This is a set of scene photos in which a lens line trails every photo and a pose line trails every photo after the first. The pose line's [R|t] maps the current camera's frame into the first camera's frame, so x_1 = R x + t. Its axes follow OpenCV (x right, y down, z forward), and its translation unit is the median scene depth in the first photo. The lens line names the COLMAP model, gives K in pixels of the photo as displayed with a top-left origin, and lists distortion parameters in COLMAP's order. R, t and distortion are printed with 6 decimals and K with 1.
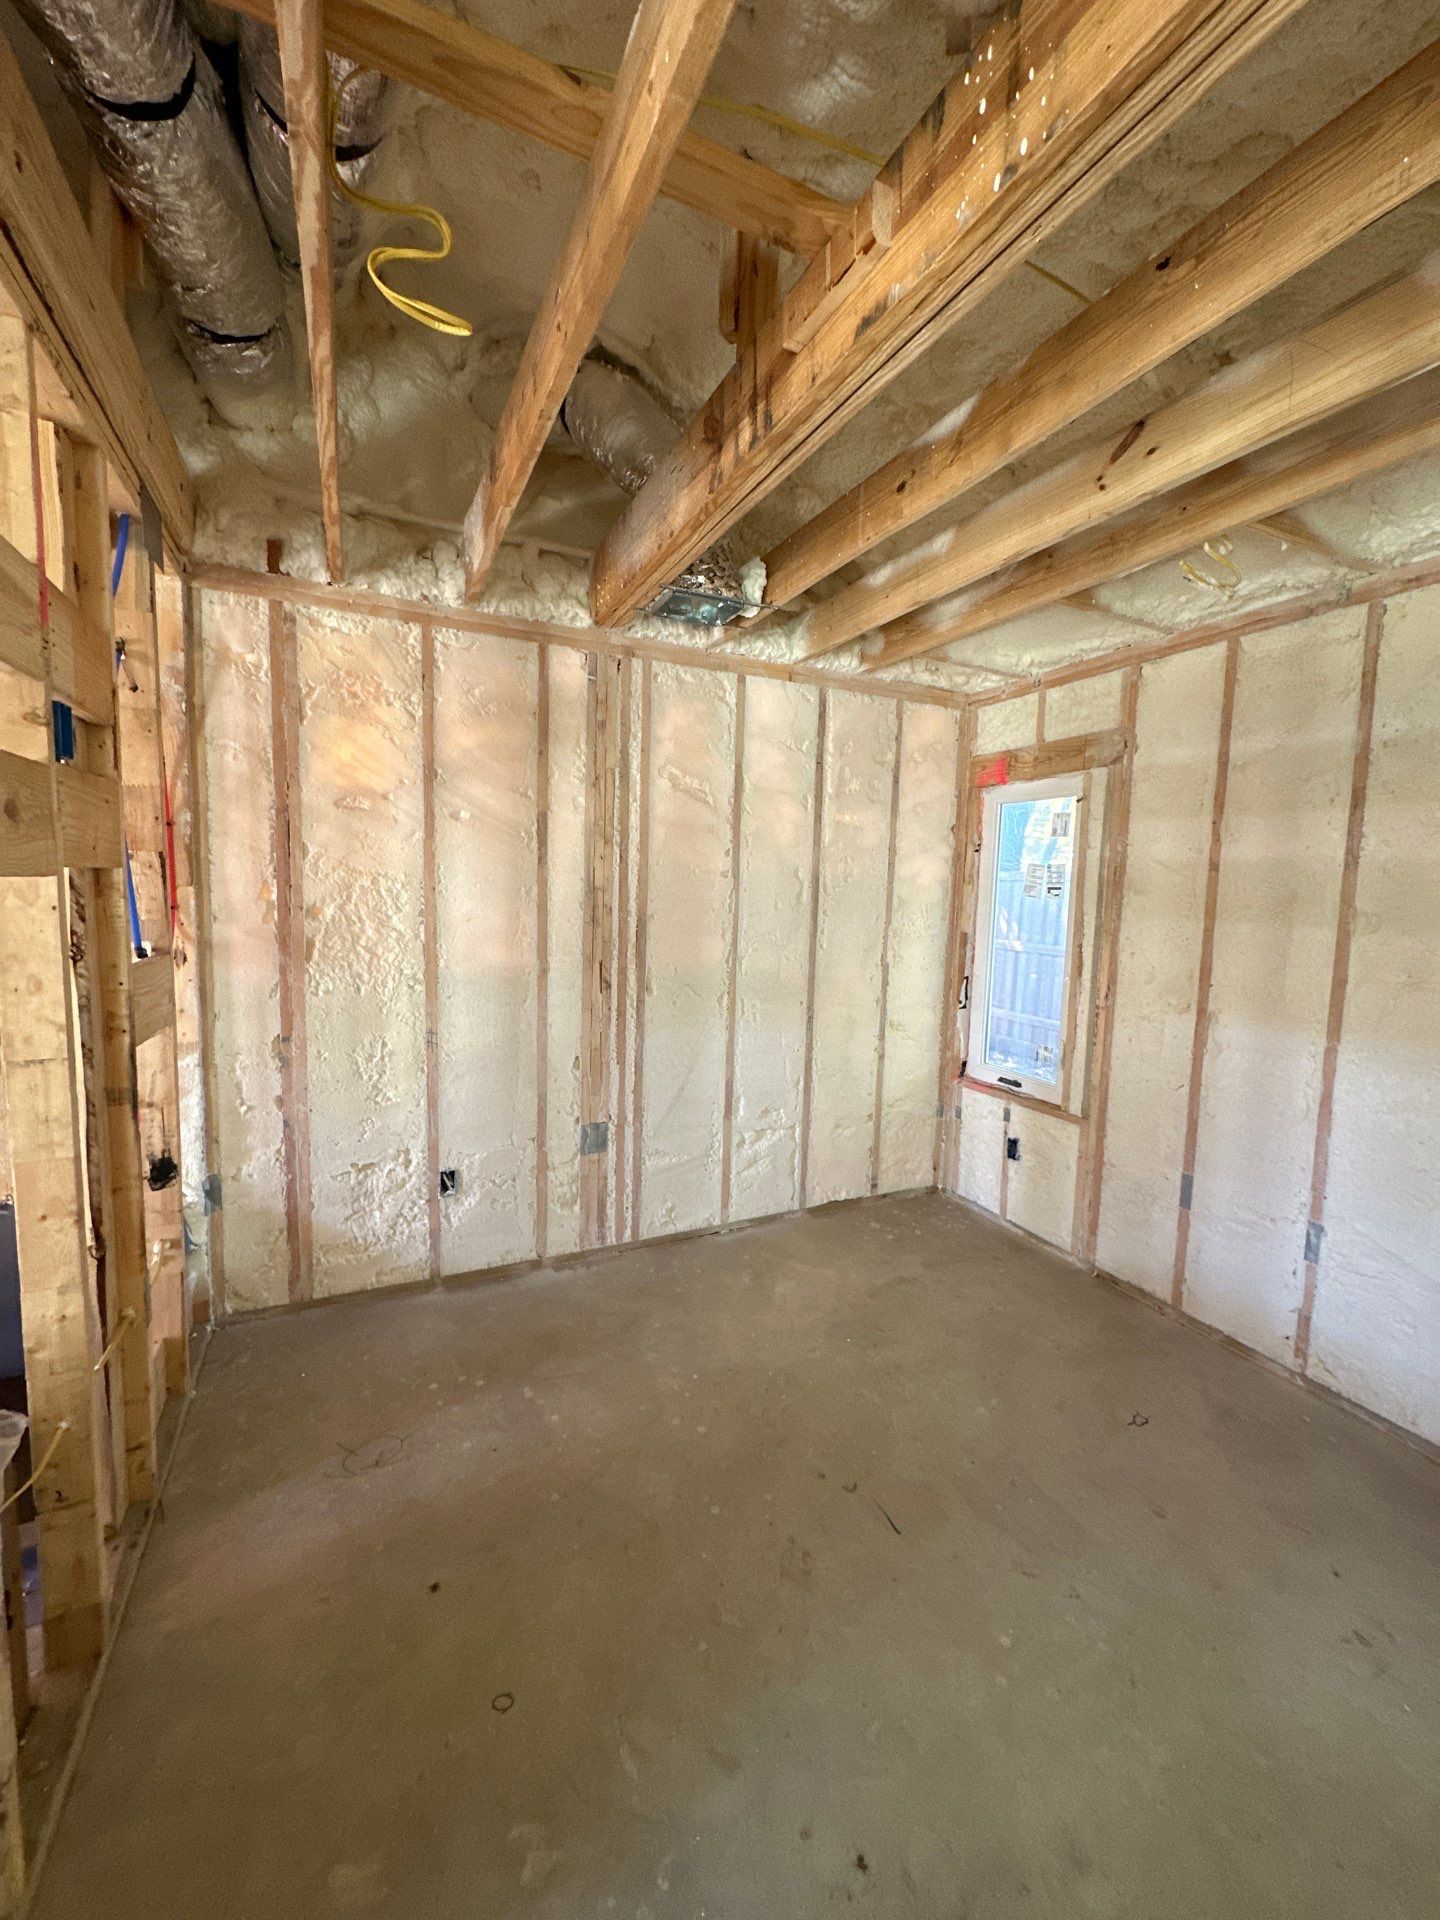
lens RADIAL K [[763.5, 0, 722.7], [0, 763.5, 960.8], [0, 0, 1]] dist [-0.003394, 0.000771]
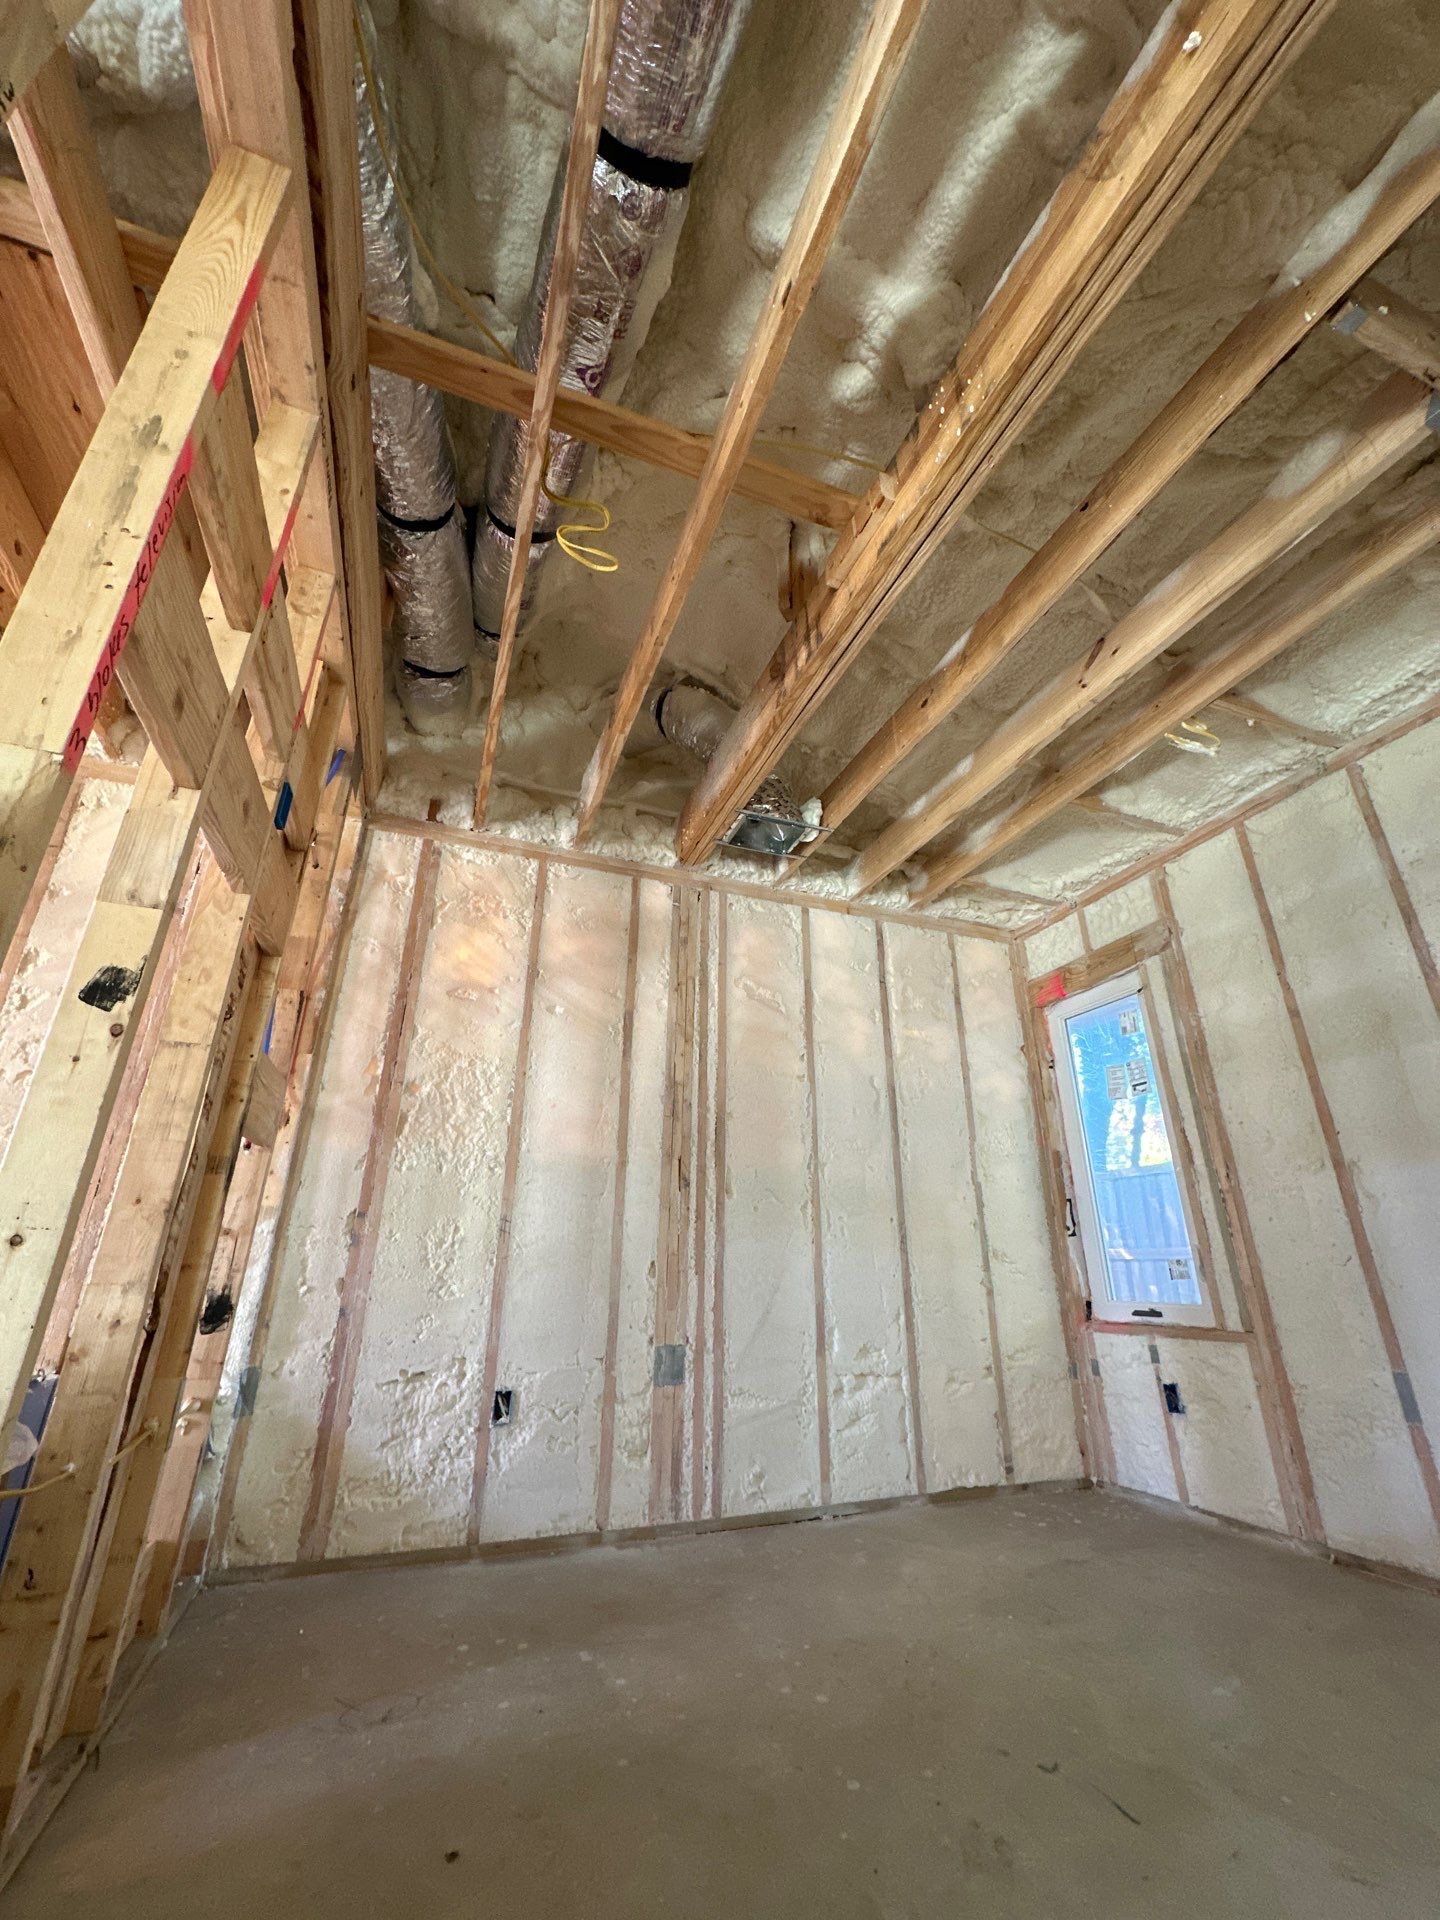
lens RADIAL K [[763.5, 0, 722.4], [0, 763.5, 963.5], [0, 0, 1]] dist [-0.003394, 0.000771]
pose [[0.996561, -0.050007, -0.066079, -0.032098], [0.013410, 0.884201, -0.466913, 0.273270], [0.081776, 0.464421, 0.881831, 0.028755]]
